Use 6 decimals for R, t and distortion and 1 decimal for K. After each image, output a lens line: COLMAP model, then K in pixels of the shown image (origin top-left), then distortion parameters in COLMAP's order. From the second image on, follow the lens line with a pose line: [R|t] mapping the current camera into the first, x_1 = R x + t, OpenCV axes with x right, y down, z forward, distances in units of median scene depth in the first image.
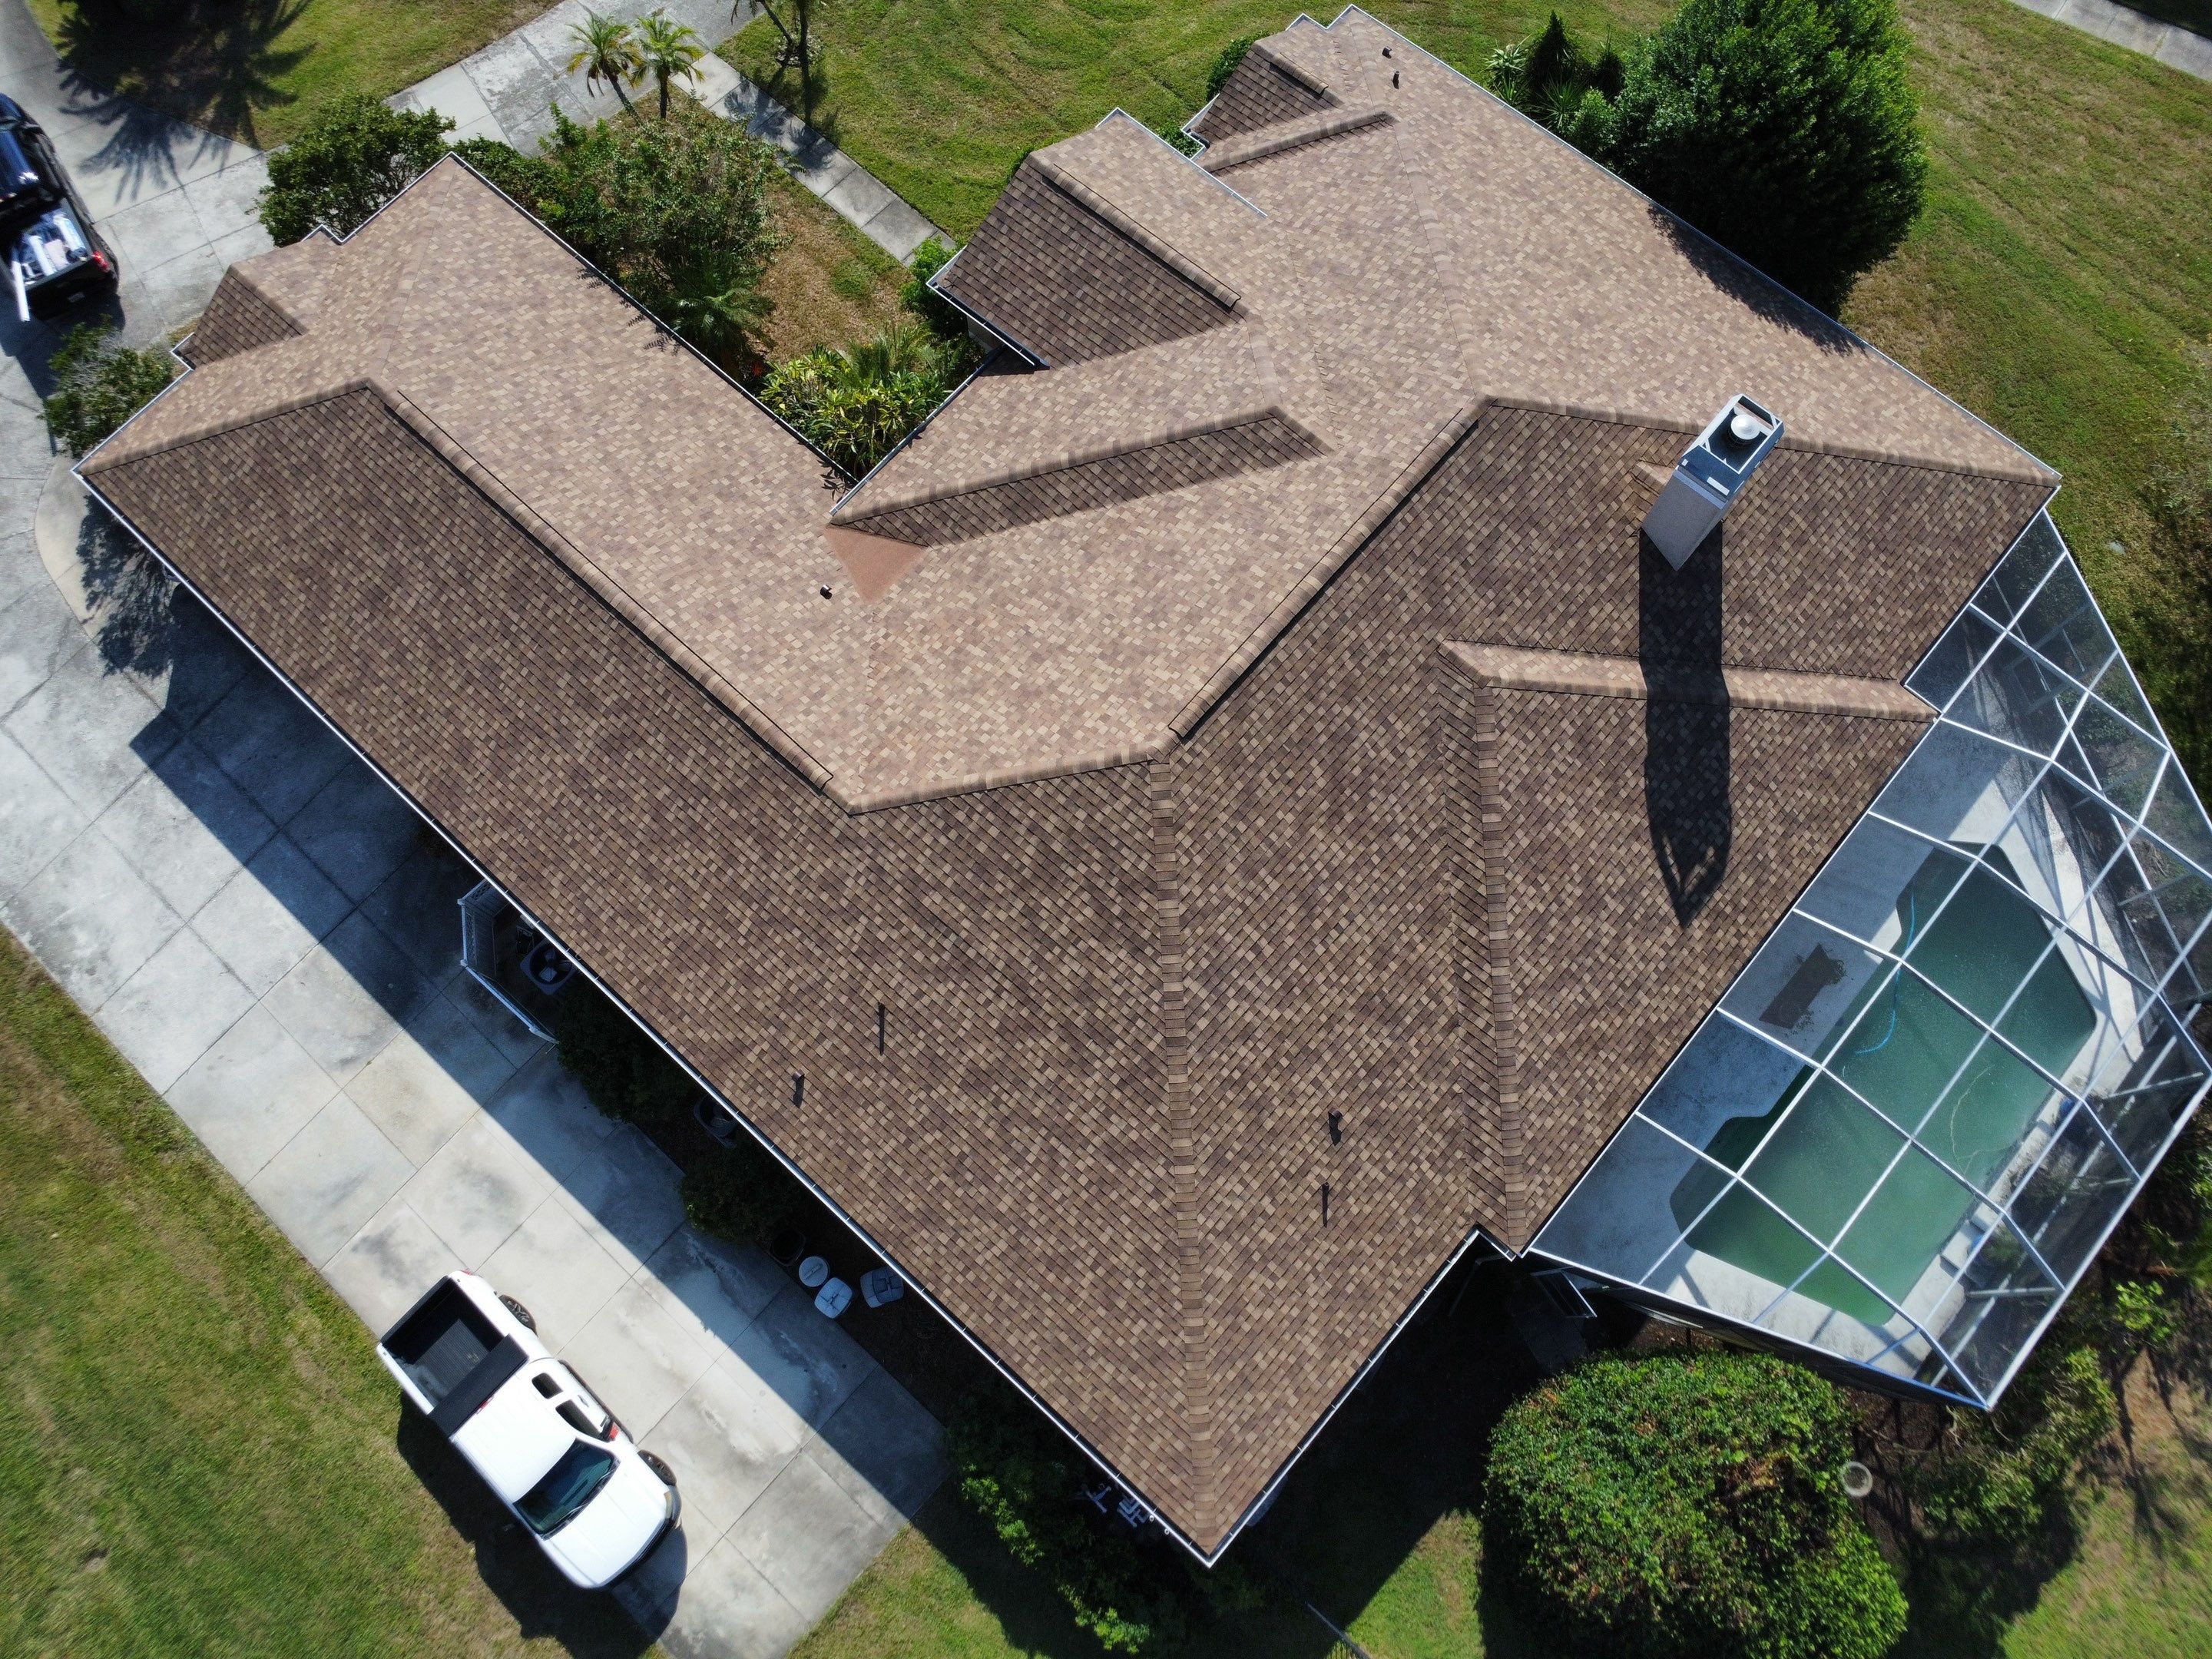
lens RADIAL K [[1598.8, 0, 1108.8], [0, 1598.8, 821.5], [0, 0, 1]] dist [-0.013415, -0.030982]
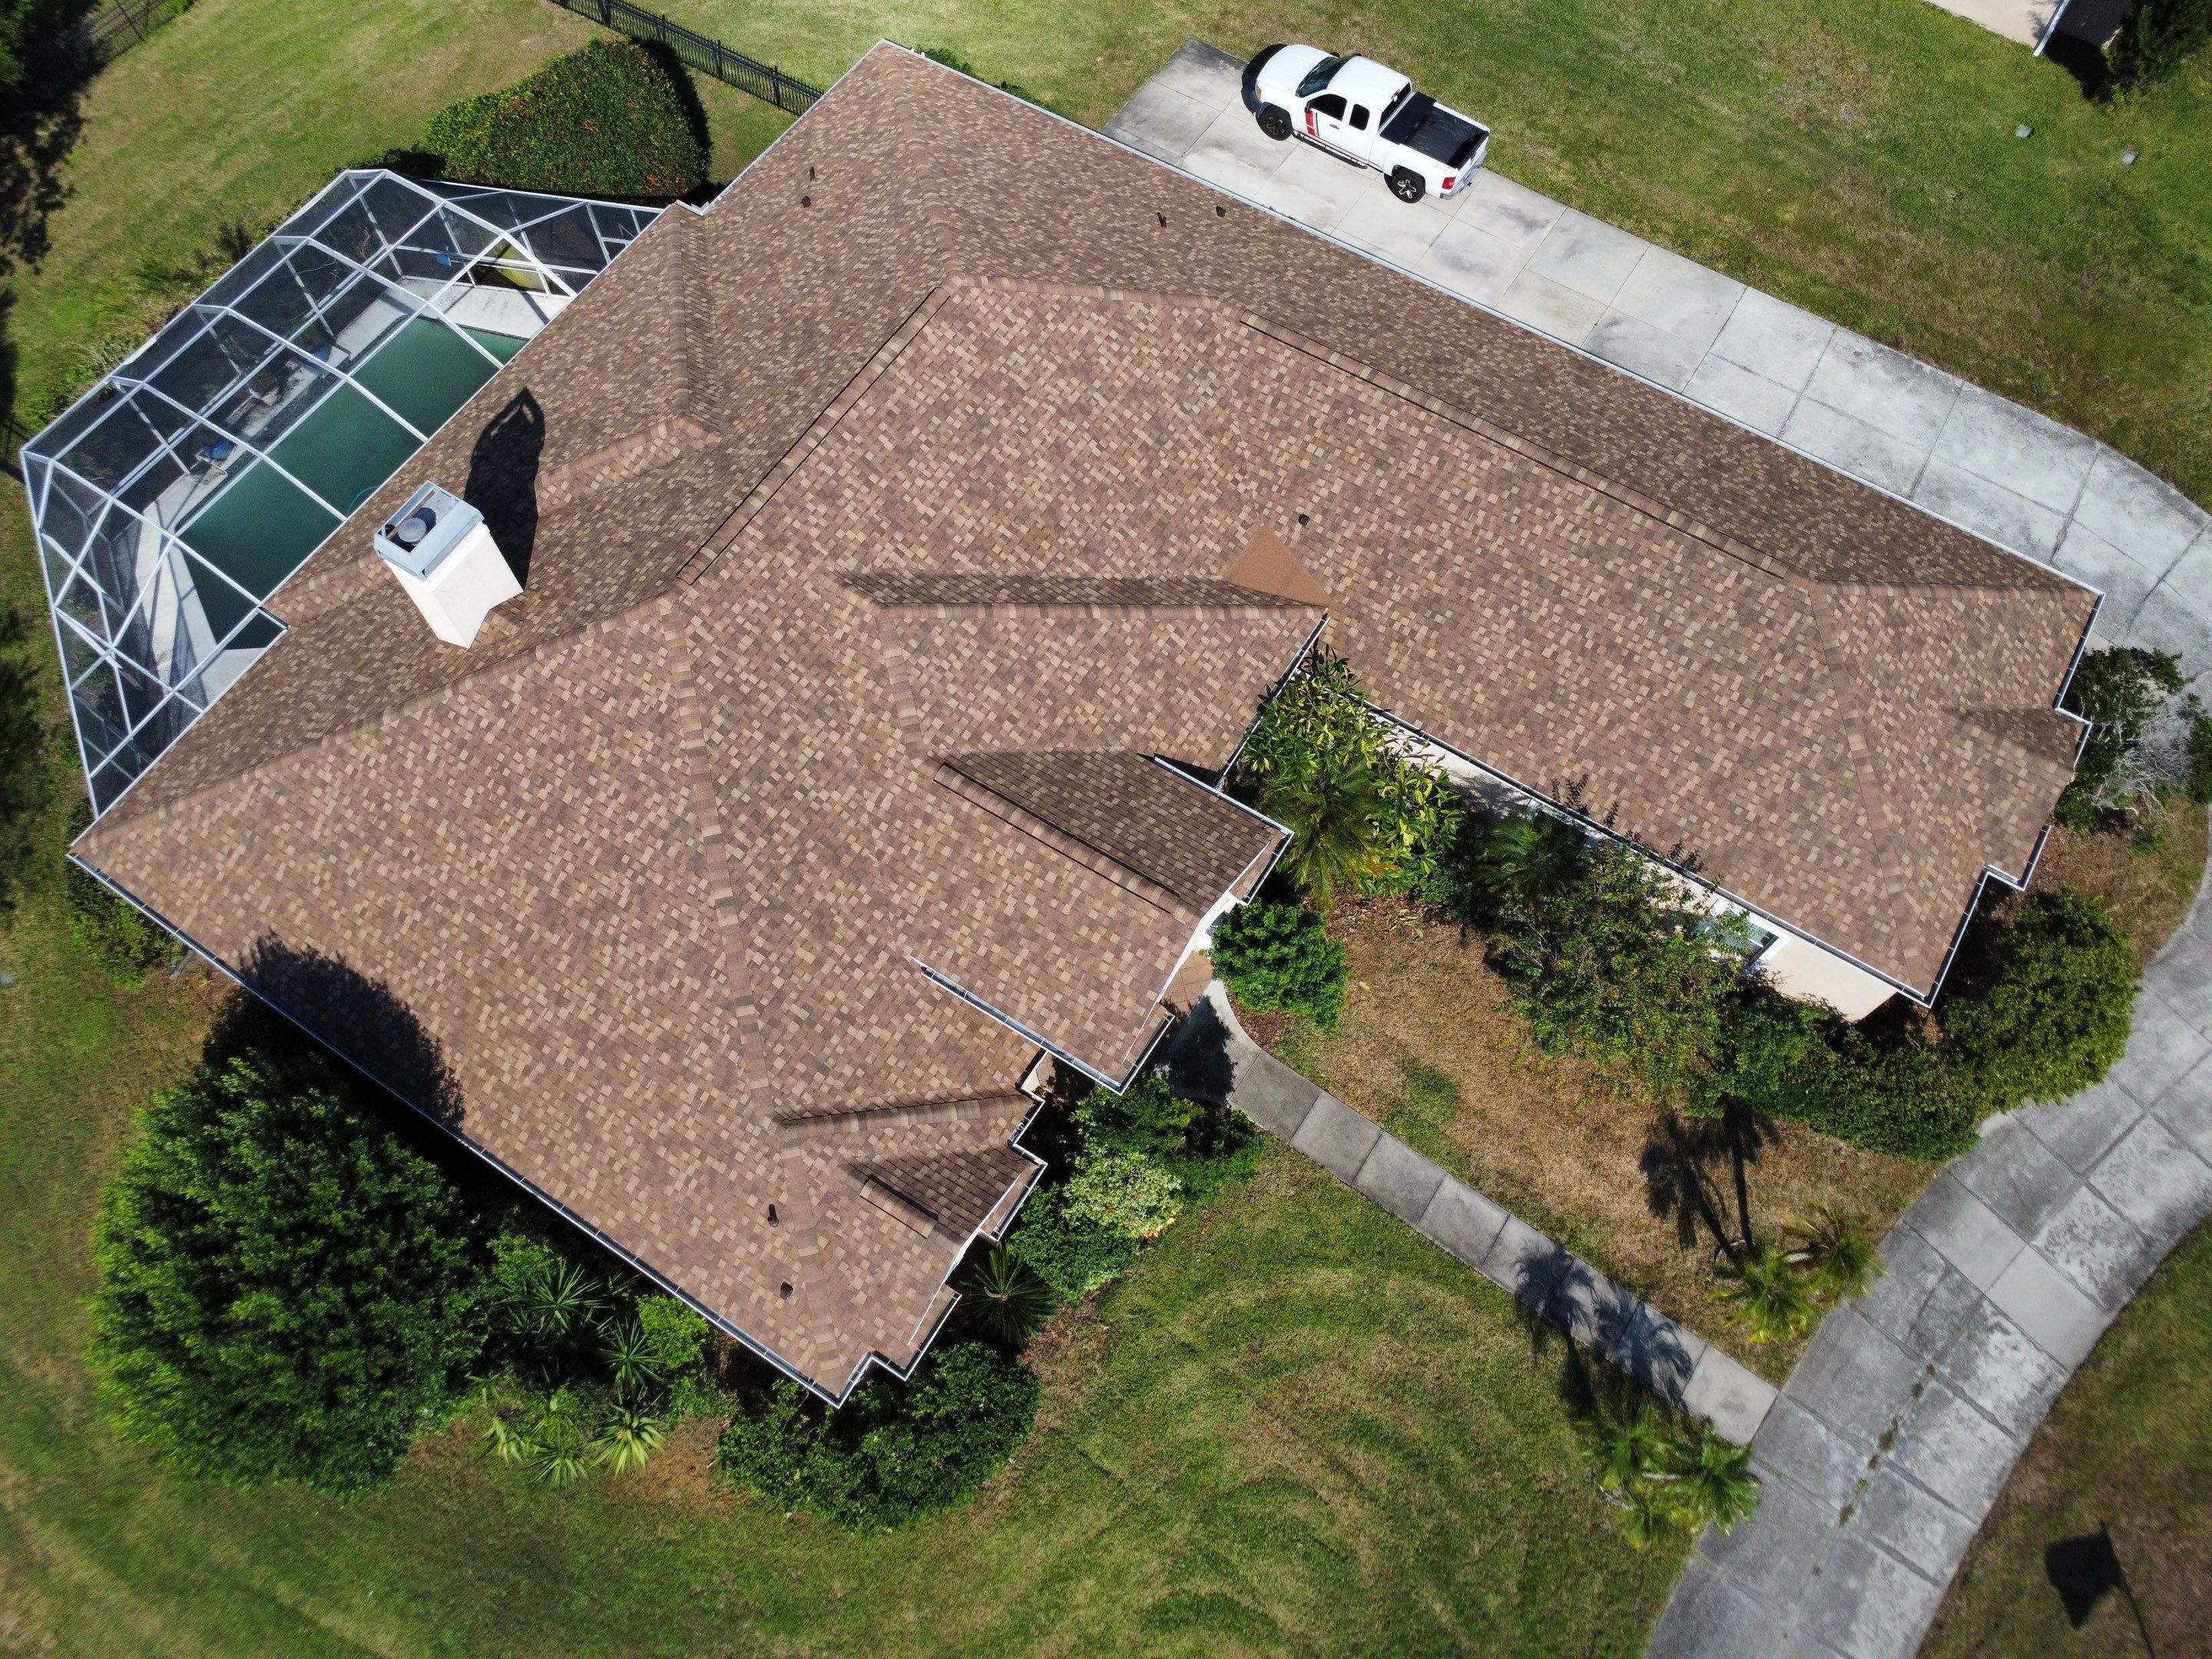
lens RADIAL K [[1598.8, 0, 1108.8], [0, 1598.8, 821.5], [0, 0, 1]] dist [-0.013415, -0.030982]
pose [[-0.987154, 0.151598, -0.050447, 0.036048], [-0.144687, -0.714299, 0.684721, -1.051092], [0.067768, 0.683224, 0.727058, 0.383212]]
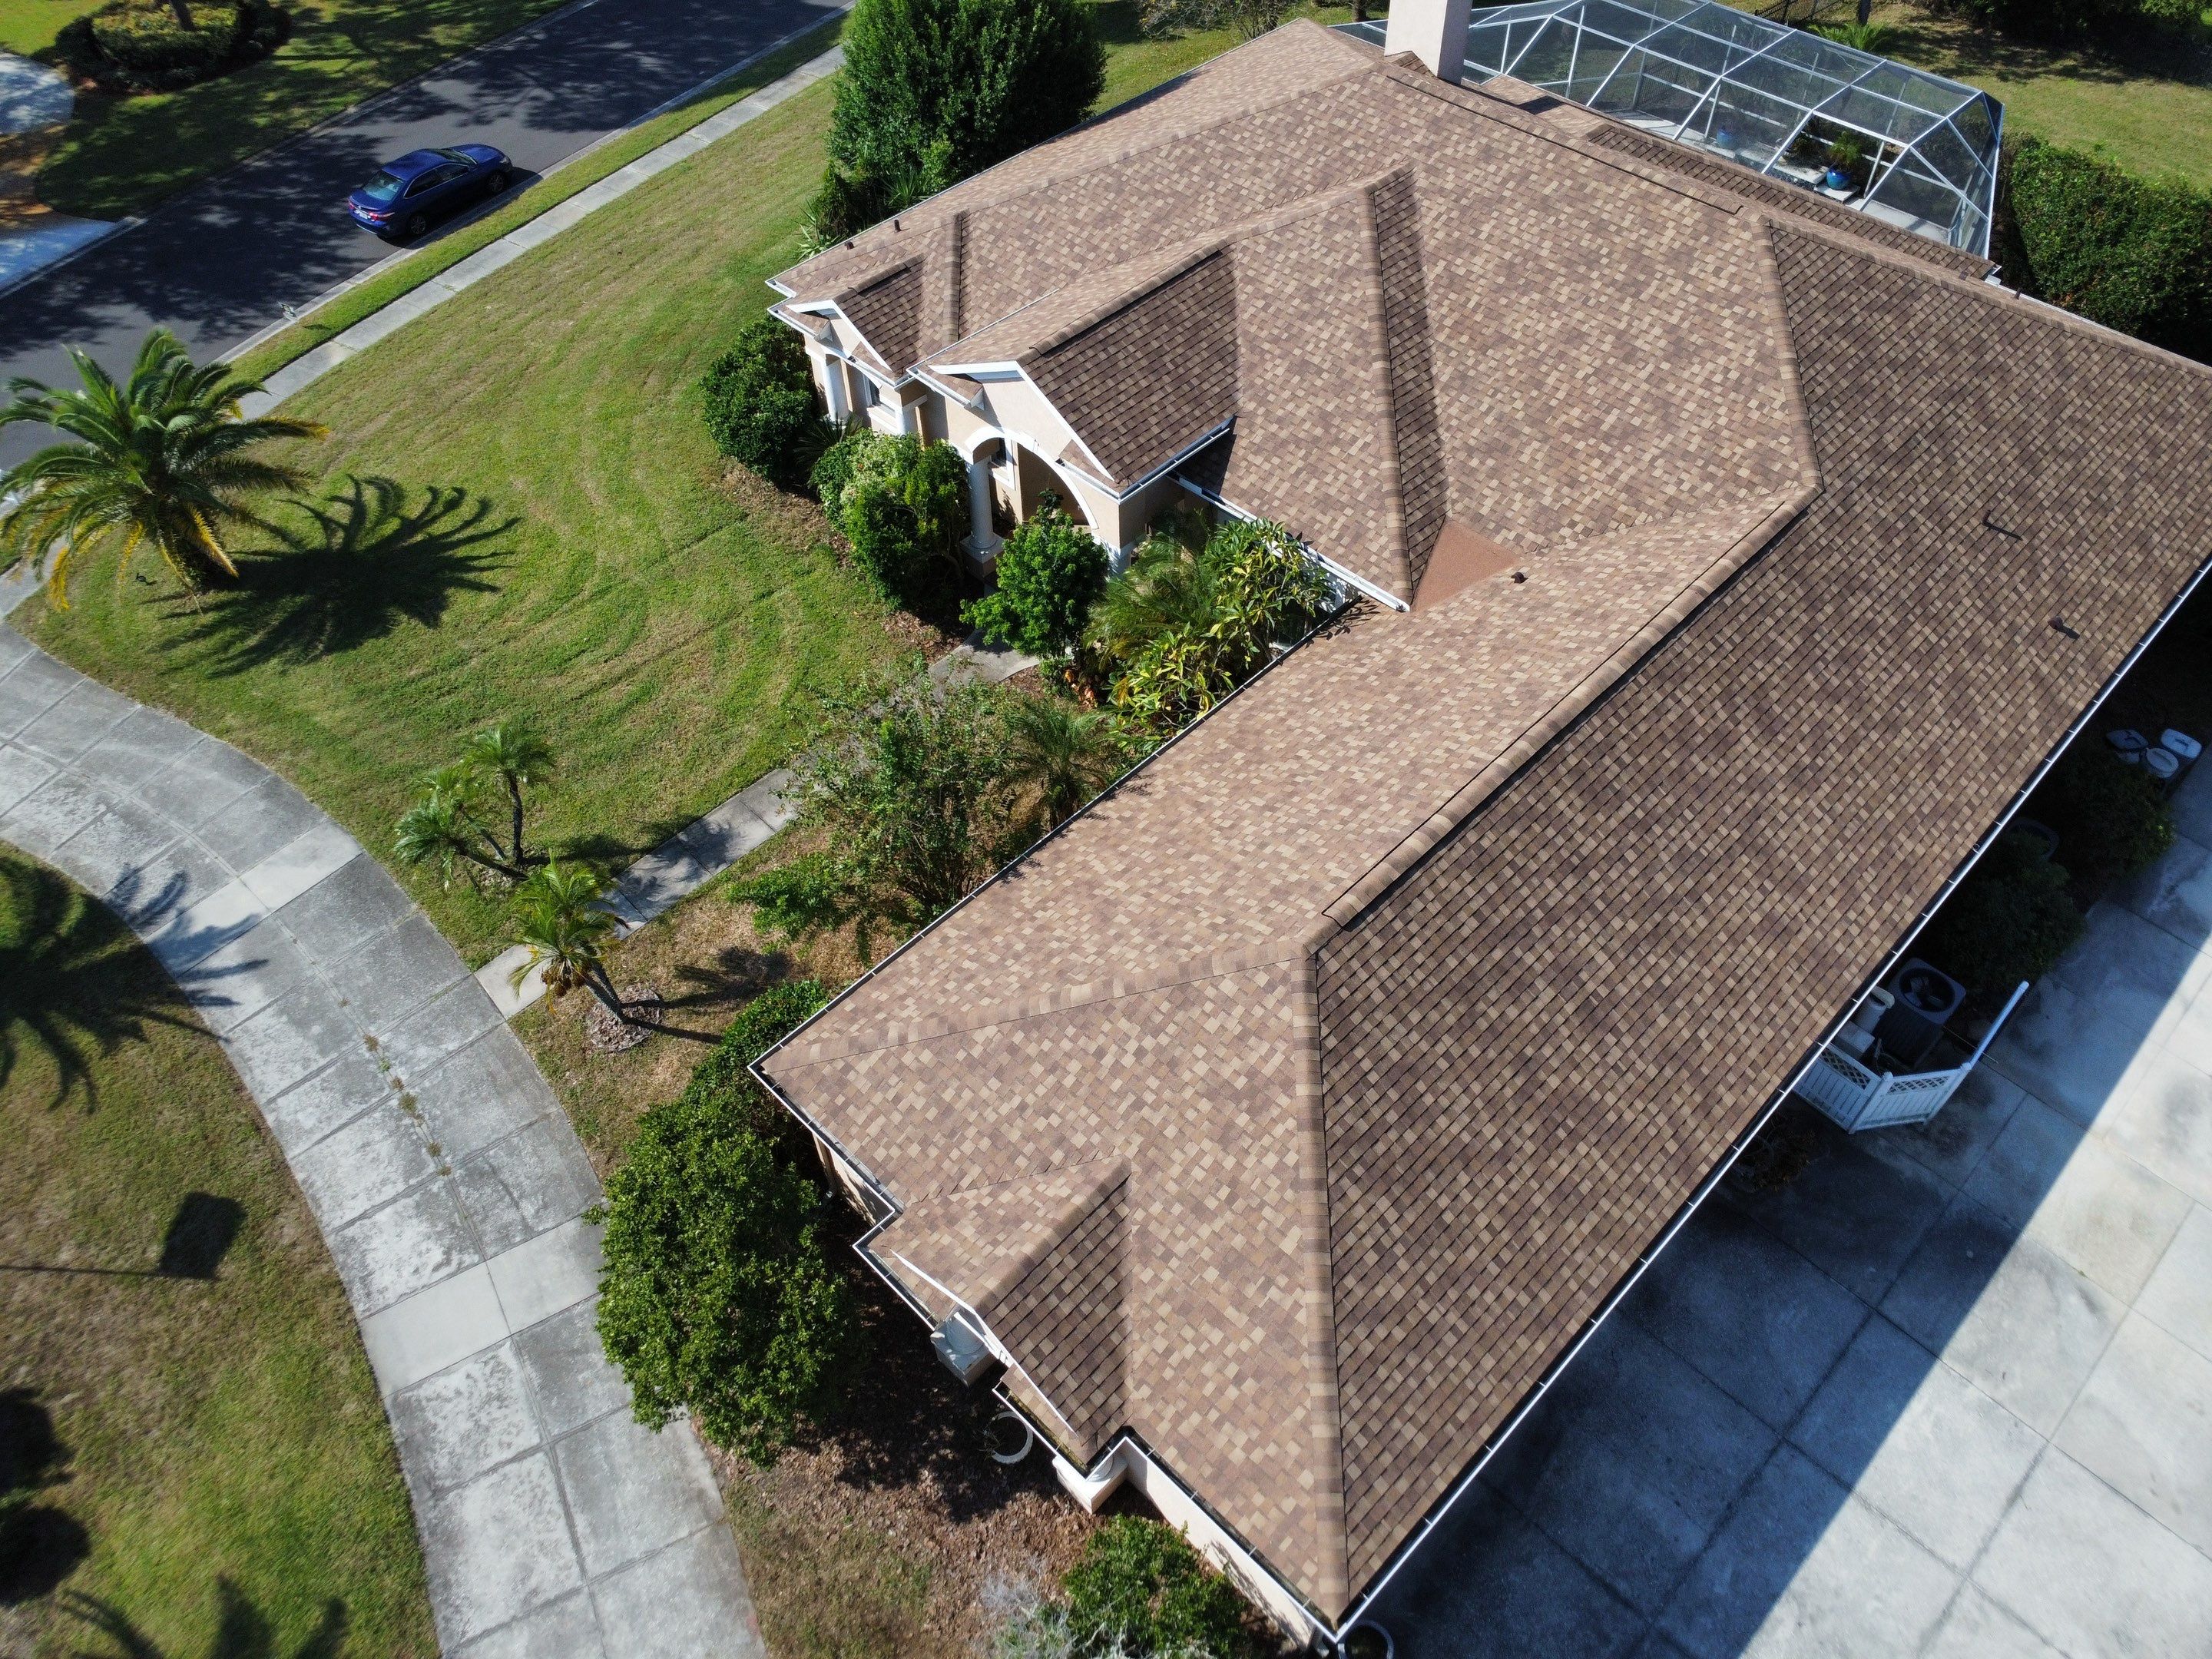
lens RADIAL K [[1602.6, 0, 1108.9], [0, 1602.6, 819.7], [0, 0, 1]] dist [-0.013244, -0.031523]
pose [[0.054243, -0.749675, 0.659579, -0.928424], [0.955972, 0.229774, 0.182542, -0.522770], [-0.288402, 0.620637, 0.729132, 0.533531]]
